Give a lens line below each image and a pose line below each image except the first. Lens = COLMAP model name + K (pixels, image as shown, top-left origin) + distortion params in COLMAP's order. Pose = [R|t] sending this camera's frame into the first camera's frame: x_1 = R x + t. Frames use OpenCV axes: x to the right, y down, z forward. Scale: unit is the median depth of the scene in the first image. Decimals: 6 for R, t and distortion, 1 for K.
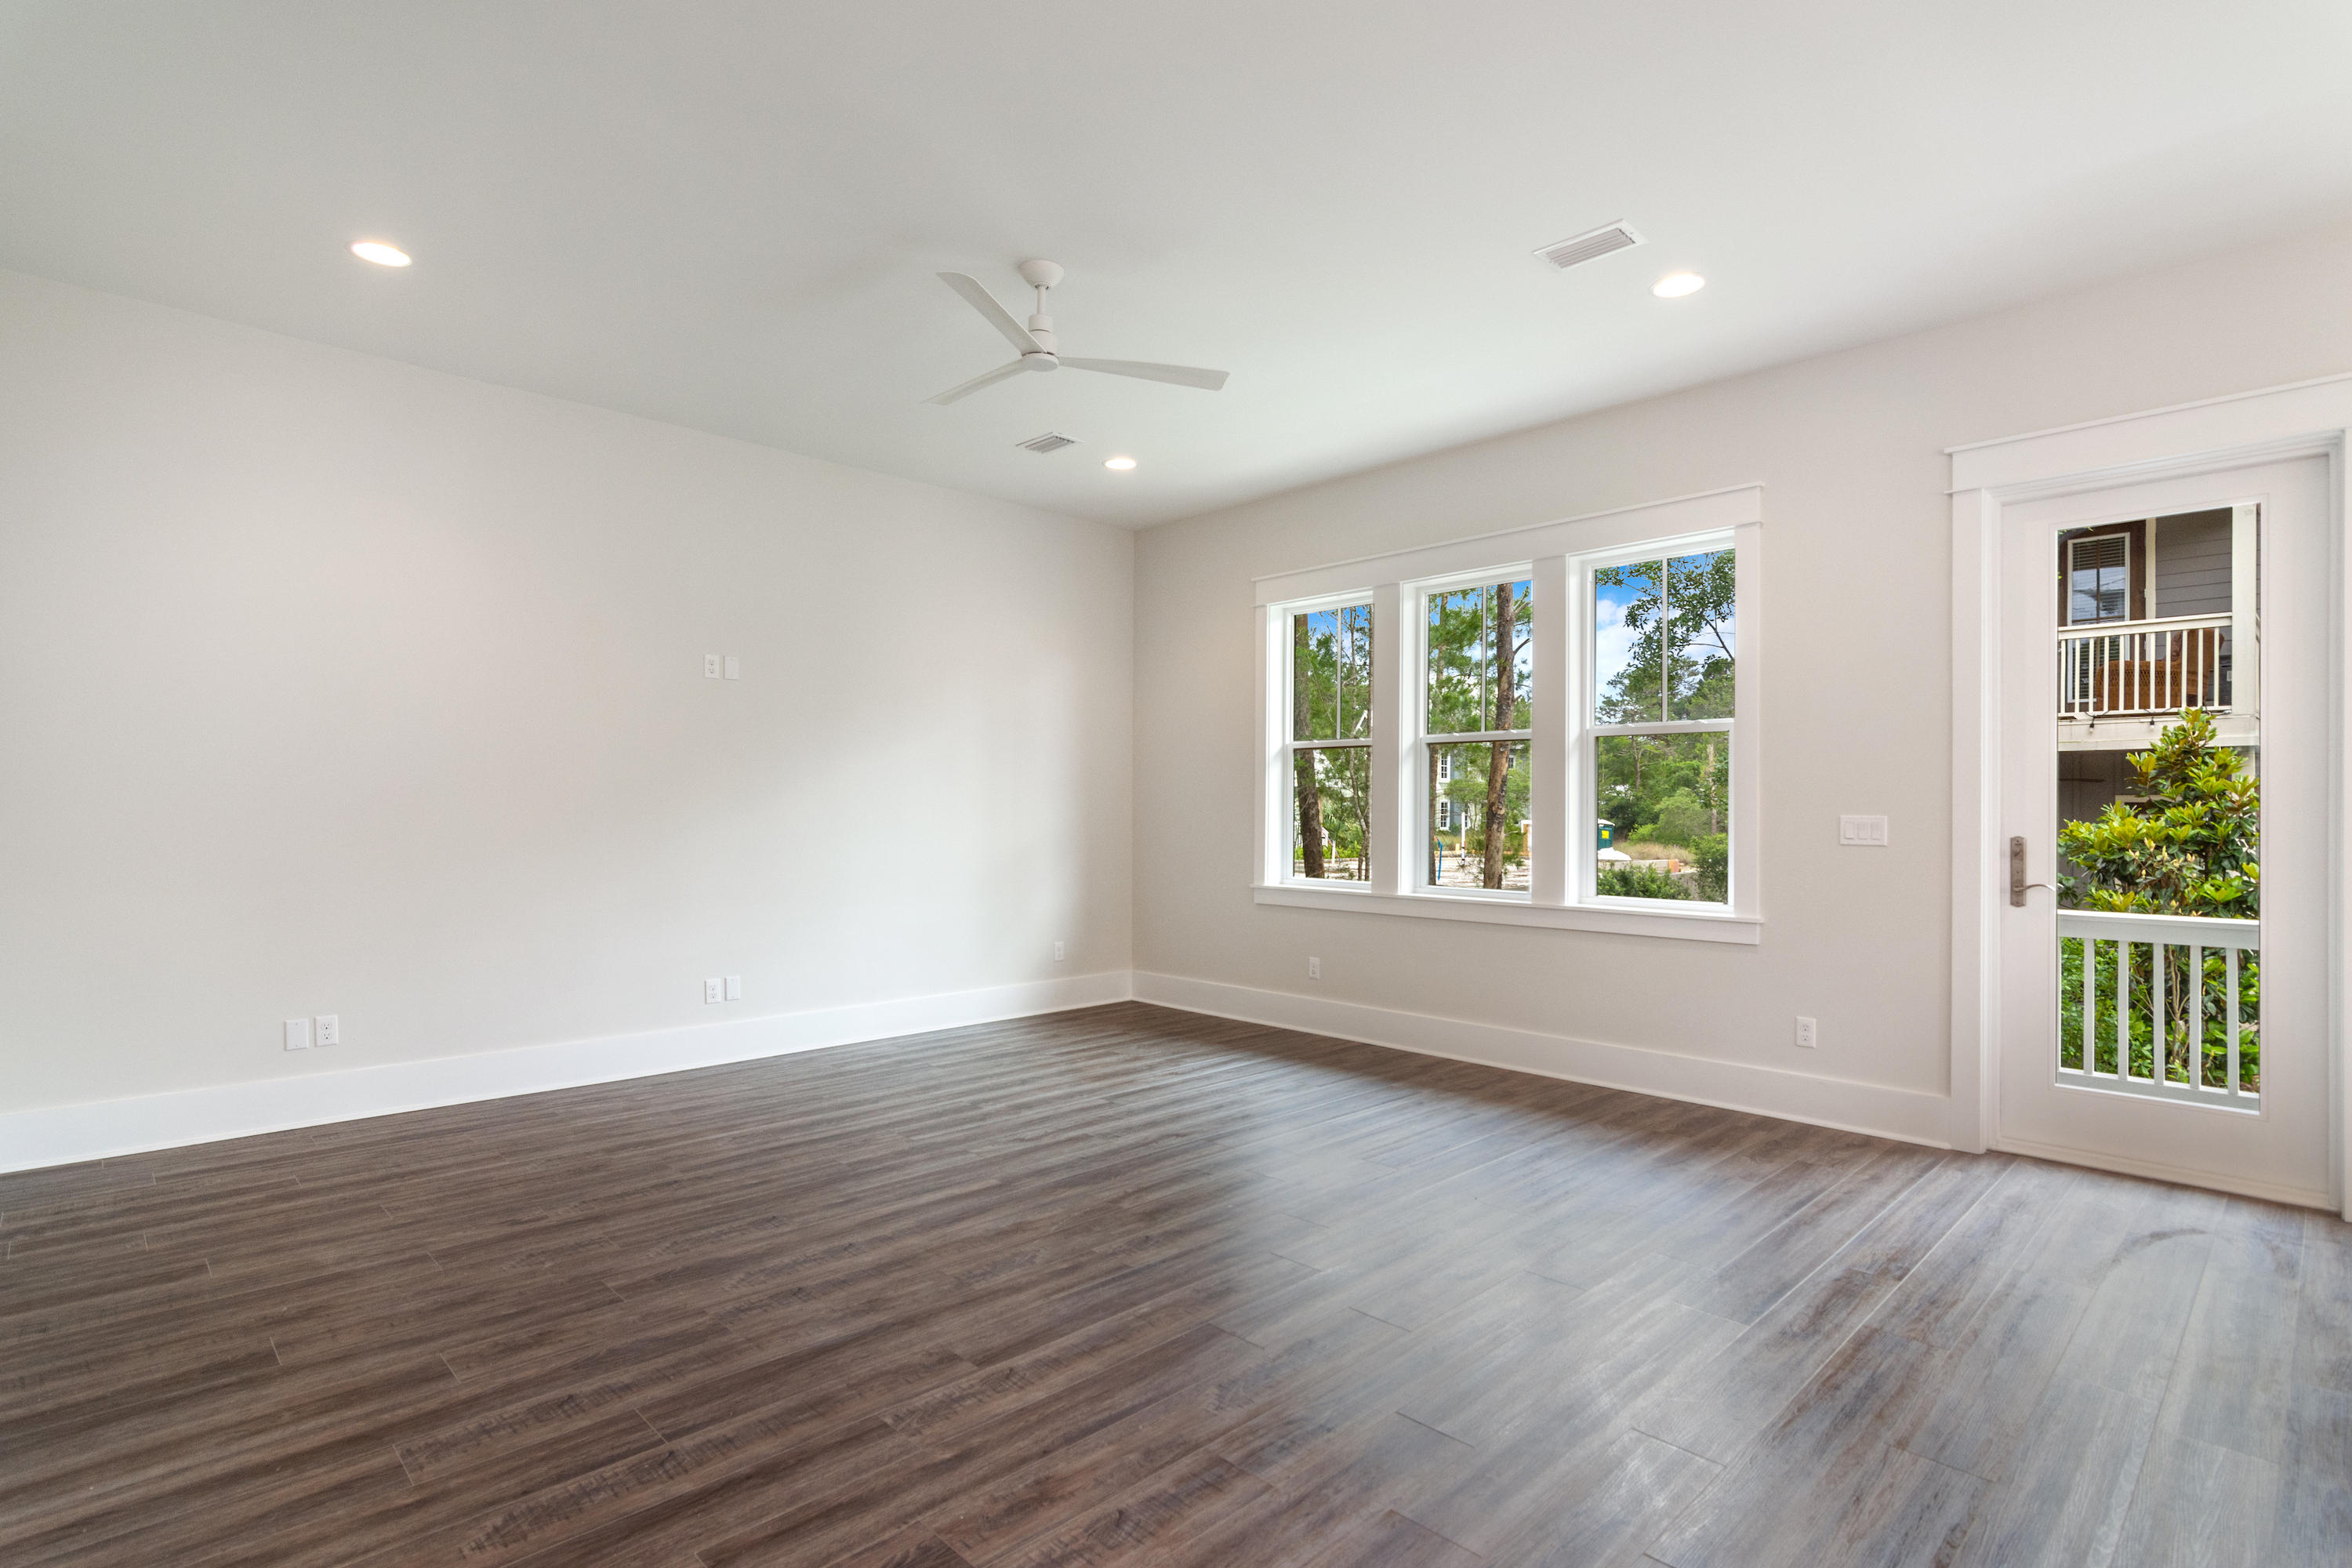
lens RADIAL K [[1143.5, 0, 1182.7], [0, 1143.5, 797.0], [0, 0, 1]] dist [-0.001480, -0.000034]
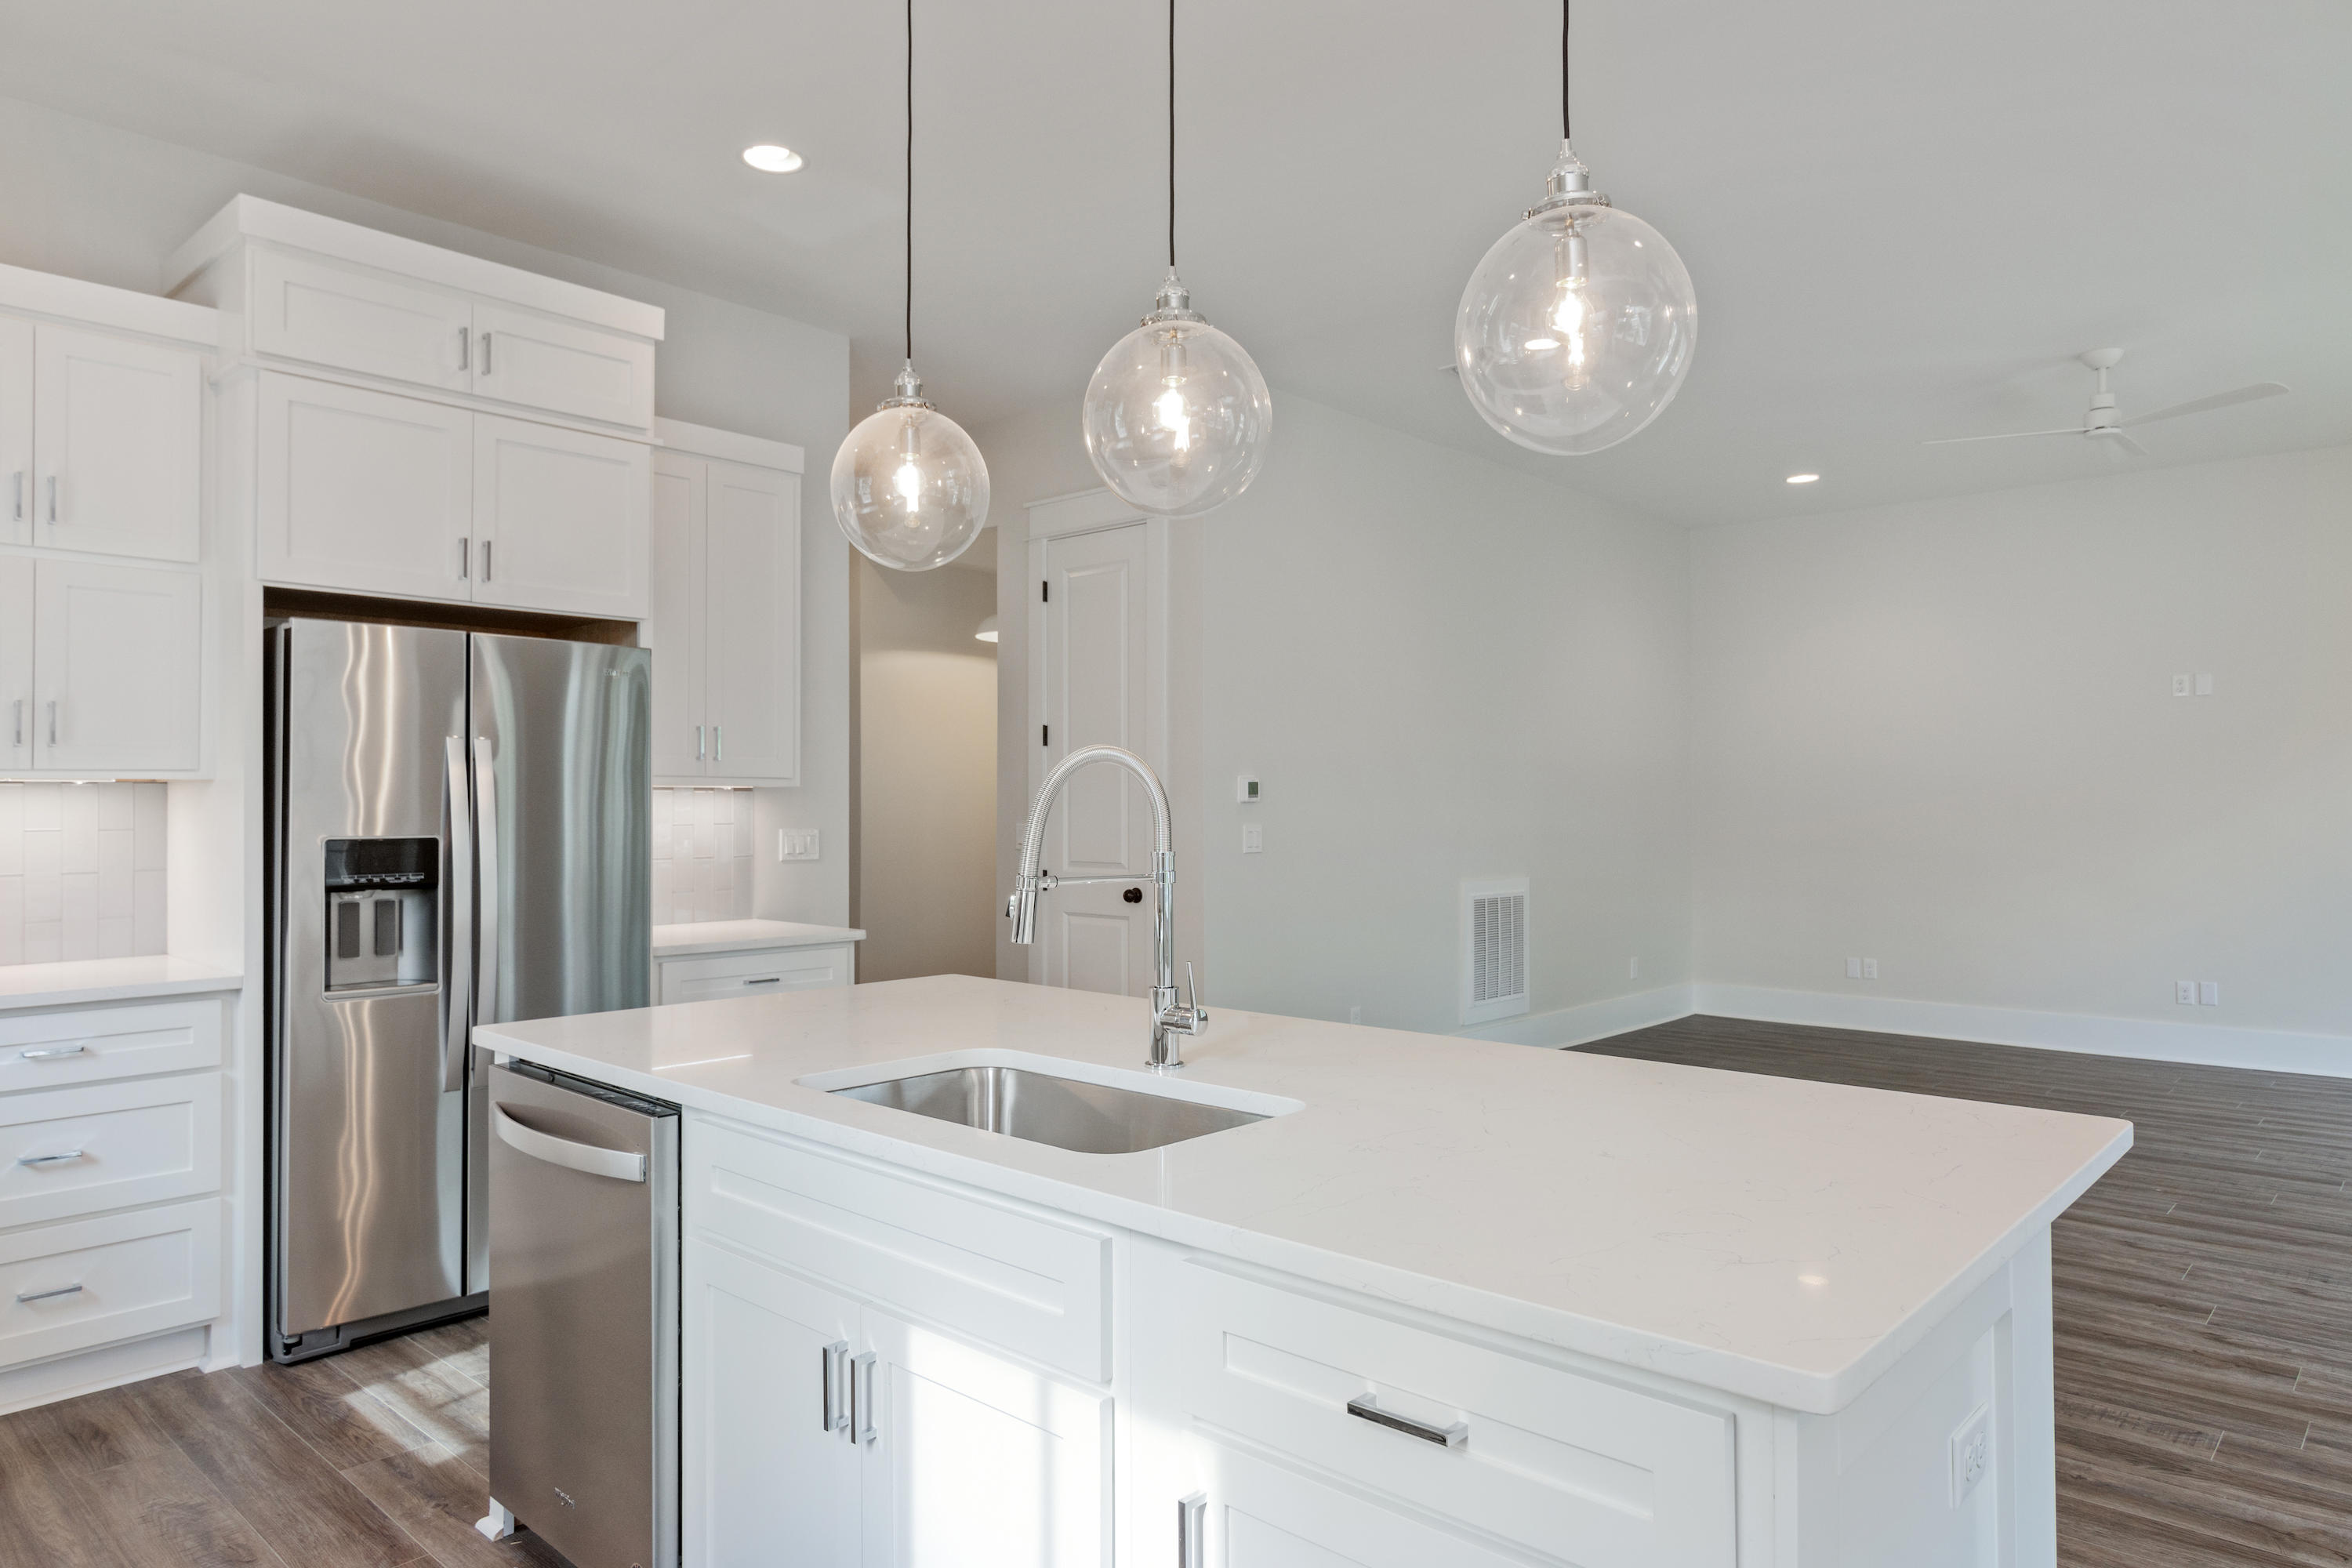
lens RADIAL K [[1455.7, 0, 1168.7], [0, 1455.7, 787.1], [0, 0, 1]] dist [0.000502, 0.005160]
pose [[0.056038, -0.016452, -0.998293, 1.222577], [0.011001, 0.999814, -0.015859, -0.012936], [0.998368, -0.010093, 0.056208, -0.015169]]
